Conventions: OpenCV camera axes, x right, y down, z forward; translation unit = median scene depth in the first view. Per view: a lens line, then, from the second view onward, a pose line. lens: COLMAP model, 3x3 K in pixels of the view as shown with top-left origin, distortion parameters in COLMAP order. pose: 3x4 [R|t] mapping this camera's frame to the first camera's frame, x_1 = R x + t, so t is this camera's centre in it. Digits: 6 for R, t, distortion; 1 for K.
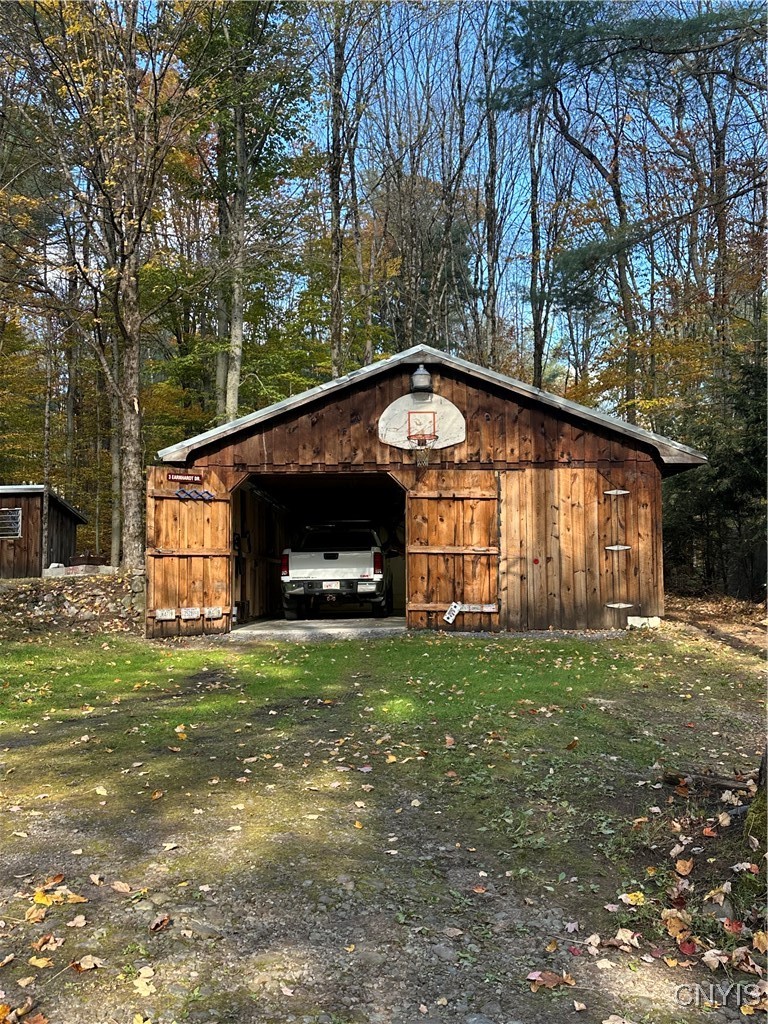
lens RADIAL K [[988.7, 0, 383.9], [0, 988.7, 512.5], [0, 0, 1]] dist [-0.002267, 0.000000]
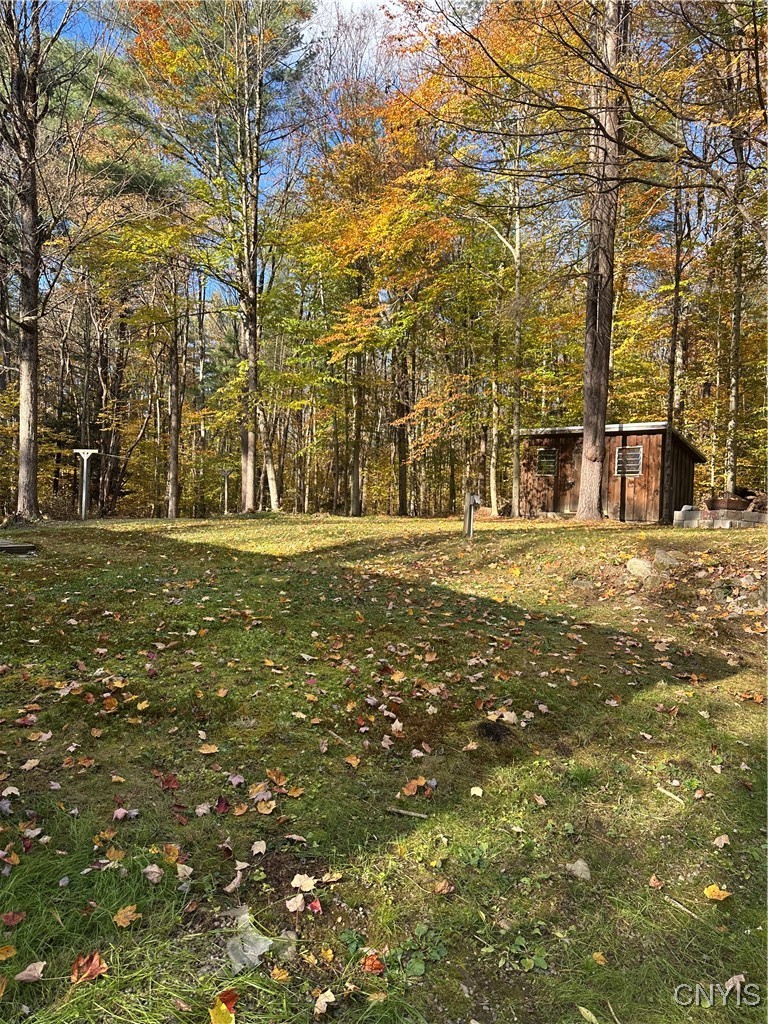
lens RADIAL K [[716.6, 0, 385.0], [0, 716.6, 512.9], [0, 0, 1]] dist [0.073249, -0.086651]
pose [[0.788922, 0.047418, -0.612662, -0.243512], [0.001574, 0.996859, 0.079181, 0.009756], [0.614492, -0.063432, 0.786369, 0.518670]]
